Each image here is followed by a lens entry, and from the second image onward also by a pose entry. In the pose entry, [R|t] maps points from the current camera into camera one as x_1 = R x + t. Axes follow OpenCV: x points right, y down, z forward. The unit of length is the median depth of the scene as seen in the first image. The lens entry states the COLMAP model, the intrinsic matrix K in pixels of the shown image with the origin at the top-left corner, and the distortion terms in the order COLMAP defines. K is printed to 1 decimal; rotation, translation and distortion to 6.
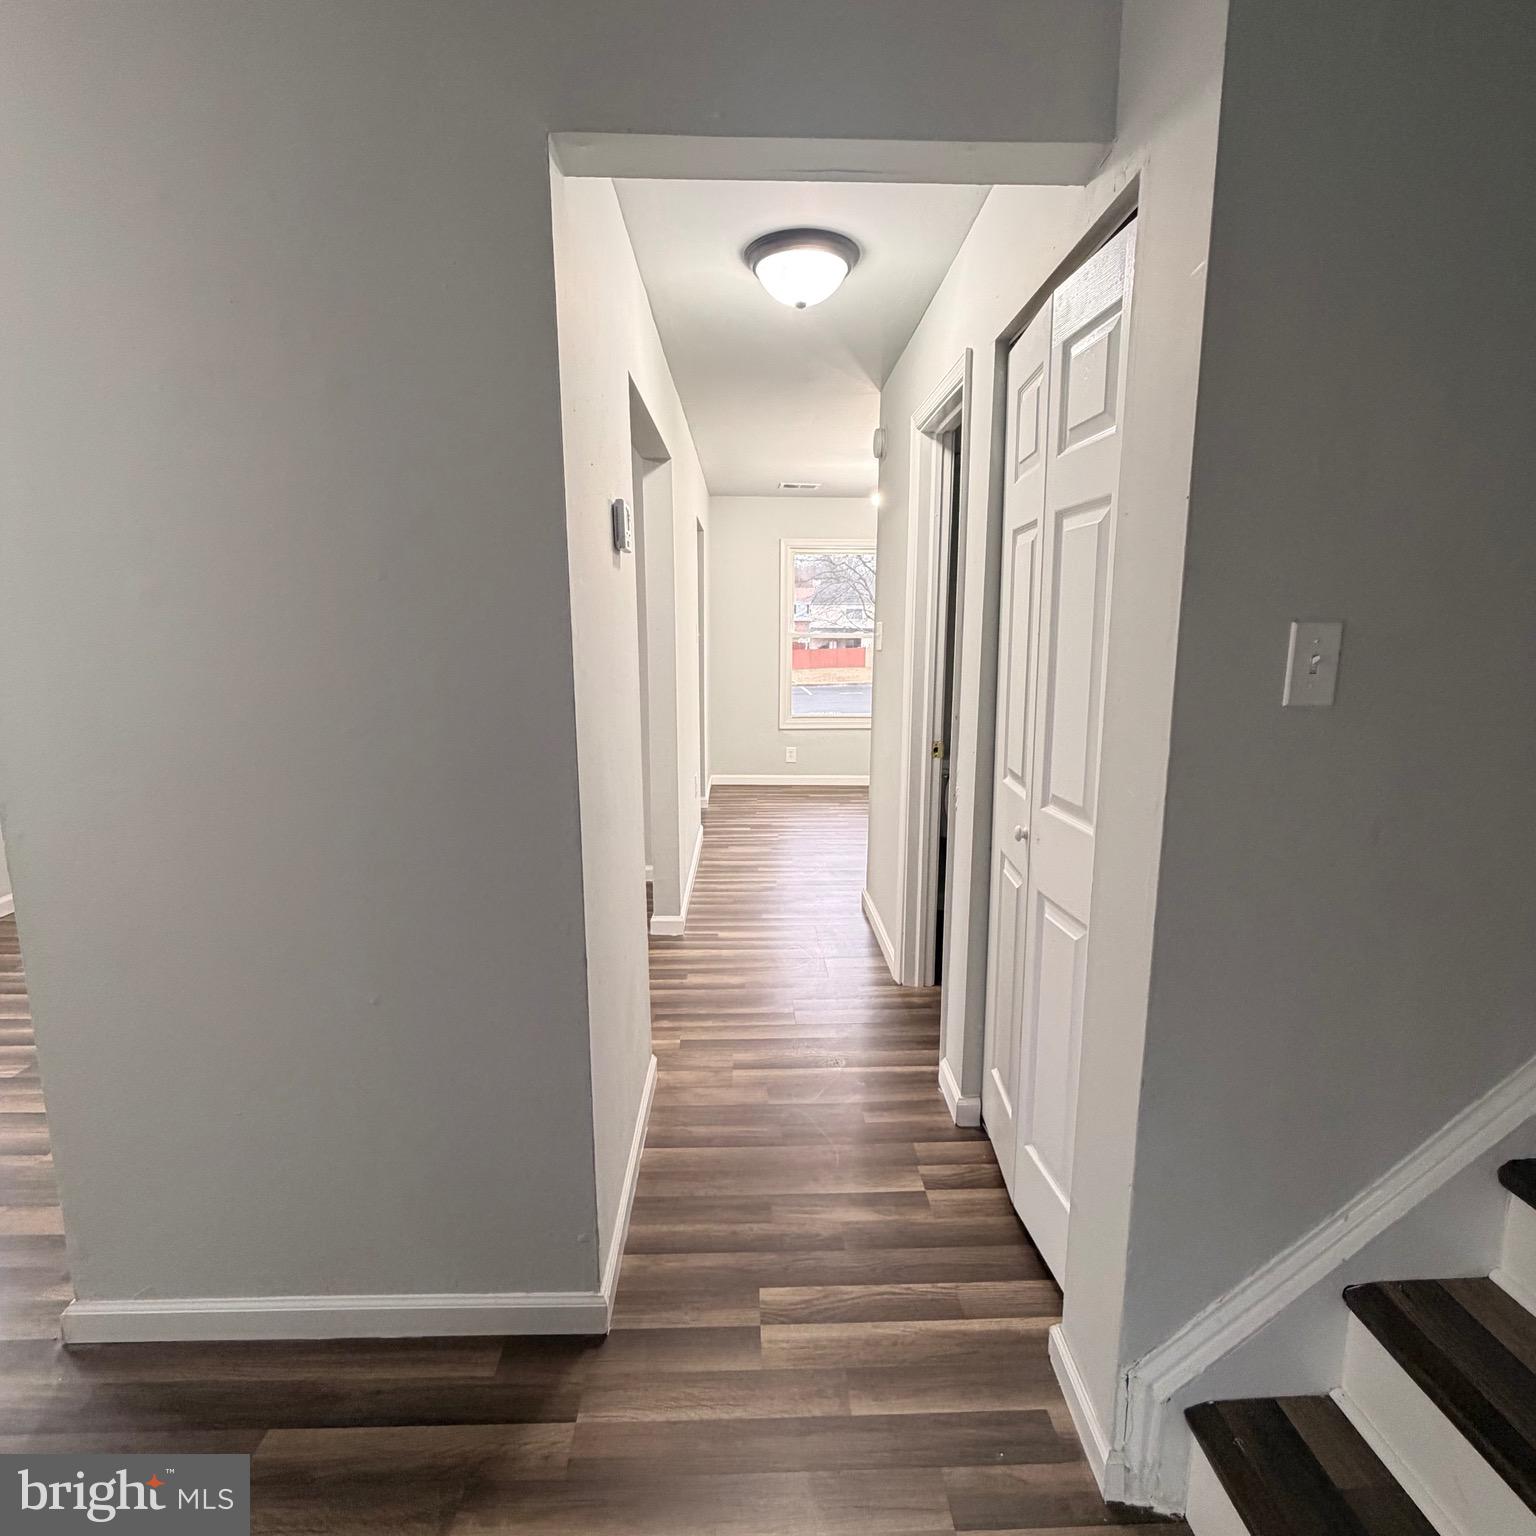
lens RADIAL K [[818.6, 0, 765.8], [0, 818.6, 769.2], [0, 0, 1]] dist [-0.000699, -0.000283]
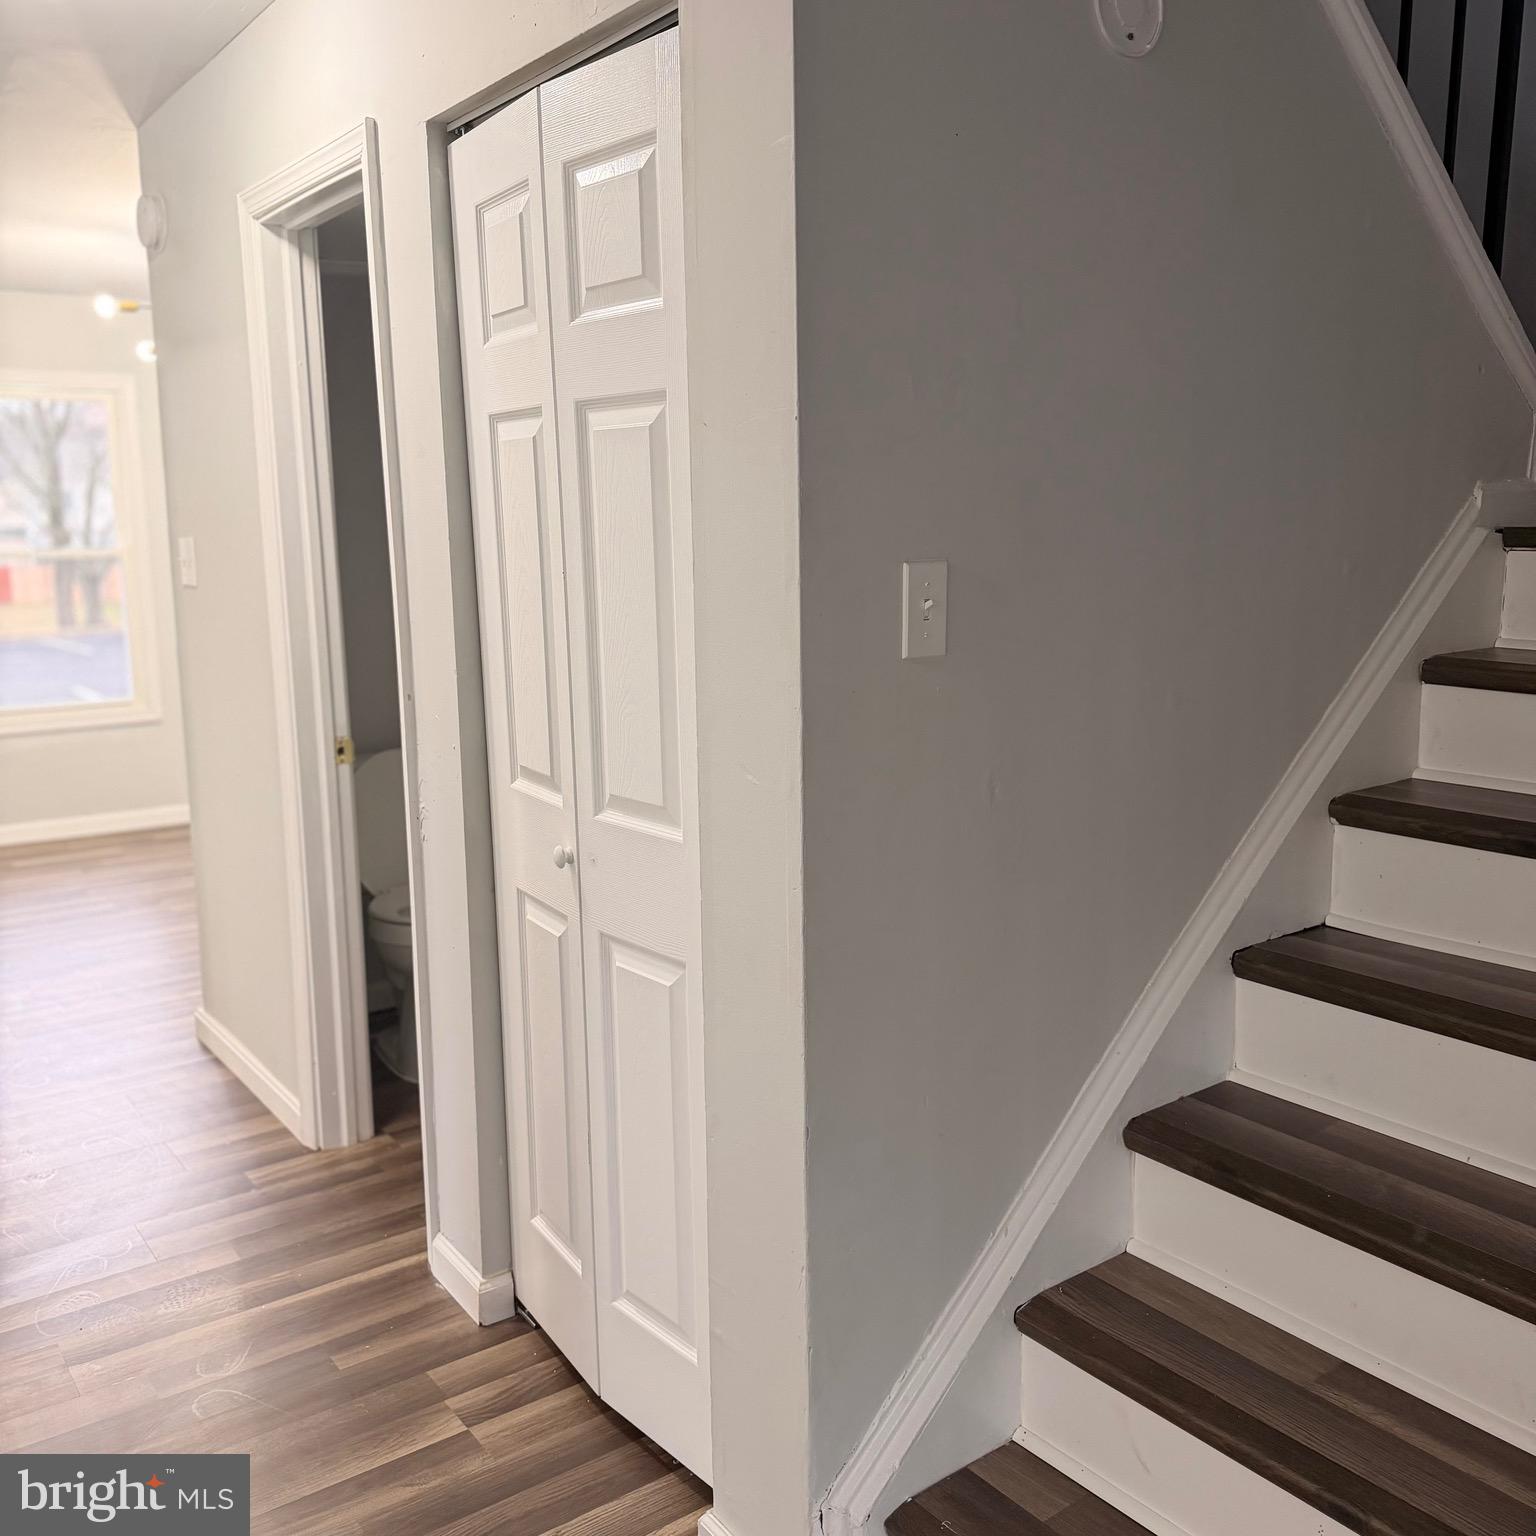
lens RADIAL K [[1450.3, 0, 772.3], [0, 1450.3, 760.5], [0, 0, 1]] dist [0.018468, 0.000000]
pose [[0.820560, -0.096801, 0.563304, -0.209001], [0.102609, 0.994491, 0.021429, -0.010040], [-0.562275, 0.040216, 0.825972, -0.108568]]
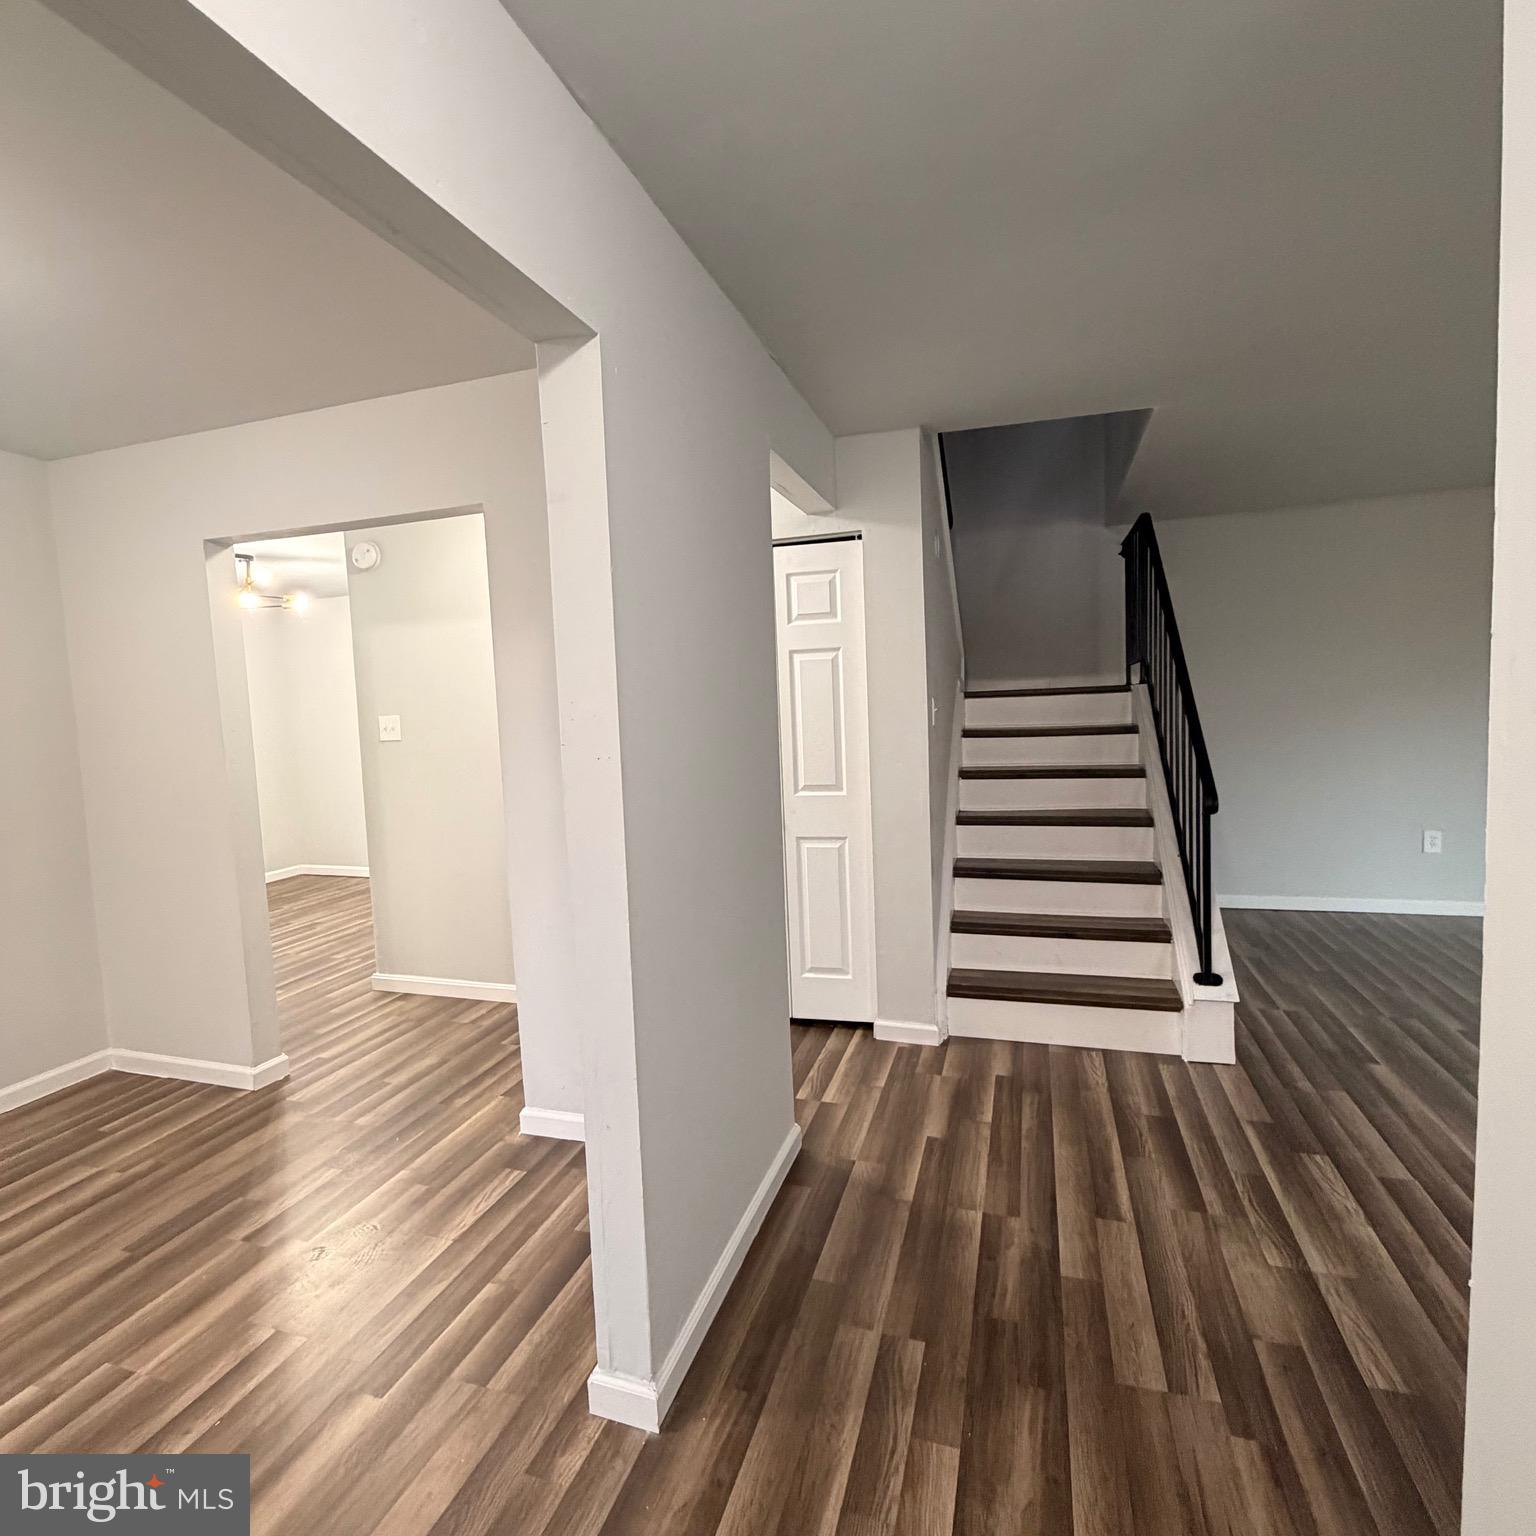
lens RADIAL K [[818.6, 0, 764.1], [0, 818.6, 771.8], [0, 0, 1]] dist [-0.000699, -0.000283]
pose [[0.328016, -0.090396, 0.940337, -1.349682], [0.200313, 0.979431, 0.024279, -0.062205], [-0.923190, 0.180398, 0.339376, 0.325800]]
